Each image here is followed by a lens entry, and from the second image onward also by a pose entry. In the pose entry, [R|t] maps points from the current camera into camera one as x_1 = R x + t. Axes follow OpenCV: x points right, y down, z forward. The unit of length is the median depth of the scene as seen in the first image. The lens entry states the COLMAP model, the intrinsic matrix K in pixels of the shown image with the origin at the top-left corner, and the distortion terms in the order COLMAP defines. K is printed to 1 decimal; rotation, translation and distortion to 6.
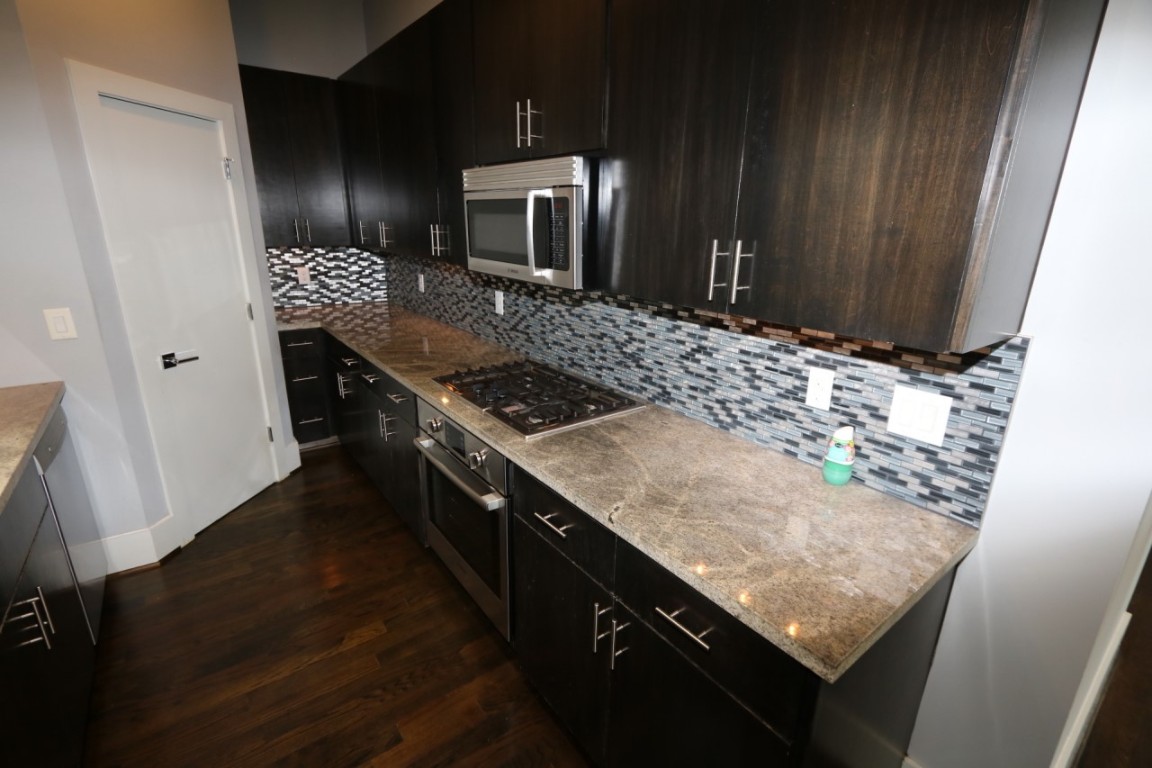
lens RADIAL K [[528.6, 0, 584.3], [0, 528.6, 383.8], [0, 0, 1]] dist [0.002665, -0.002949]
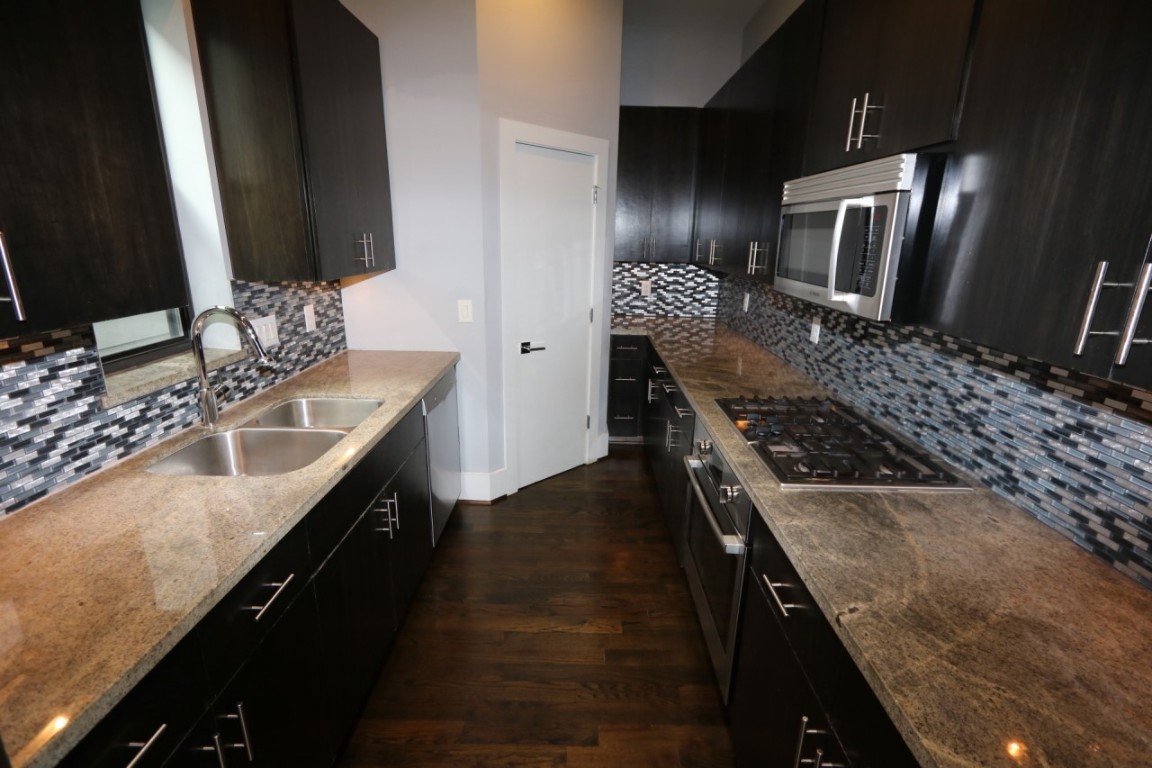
lens RADIAL K [[528.6, 0, 583.5], [0, 528.6, 383.5], [0, 0, 1]] dist [0.002665, -0.002949]
pose [[0.791718, 0.163161, -0.588695, 0.093039], [-0.185455, 0.982387, 0.022862, -0.016925], [0.582056, 0.091076, 0.808032, 0.085379]]
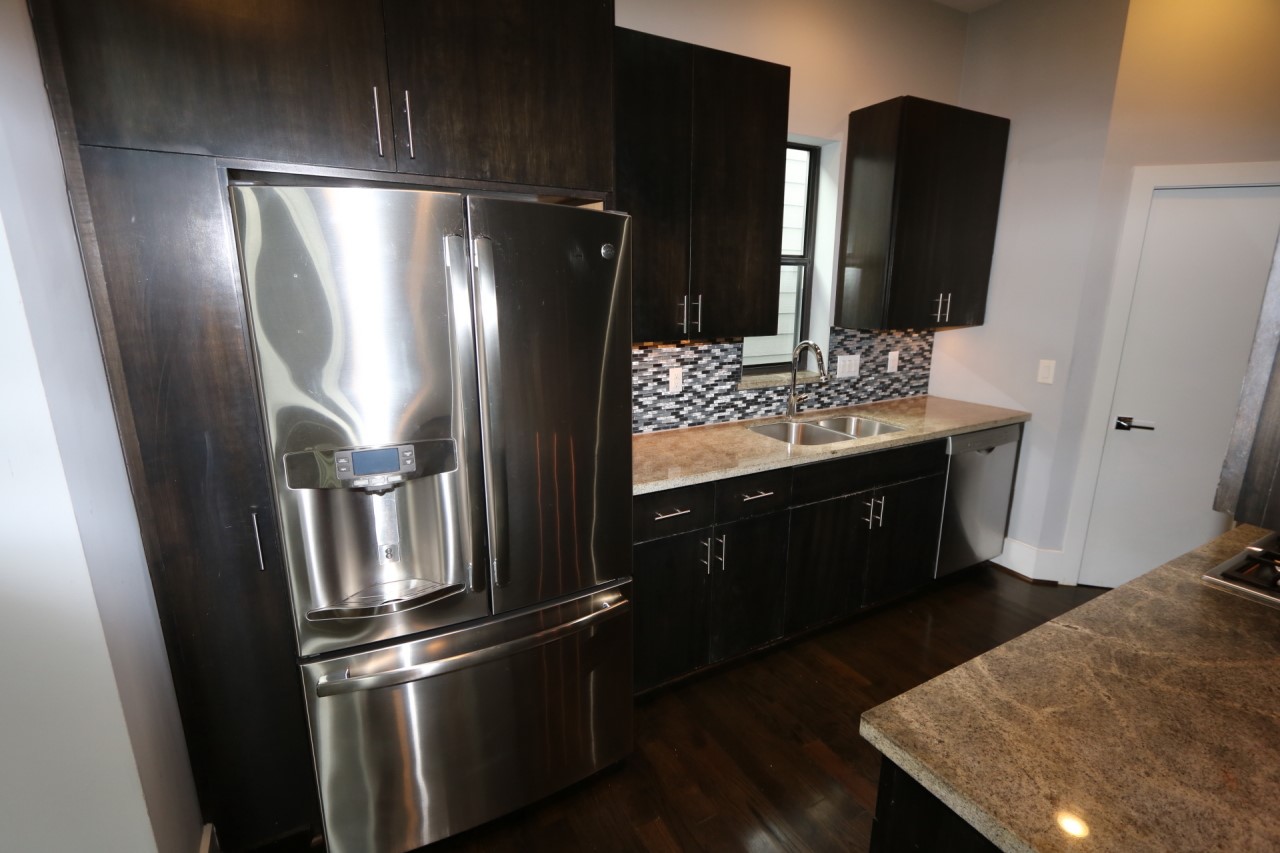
lens RADIAL K [[587.4, 0, 636.0], [0, 587.4, 429.2], [0, 0, 1]] dist [0.002665, -0.002949]
pose [[-0.171434, 0.210208, -0.962509, 0.635913], [-0.293334, 0.921772, 0.253558, -0.052817], [0.940513, 0.325805, -0.096362, 0.223488]]
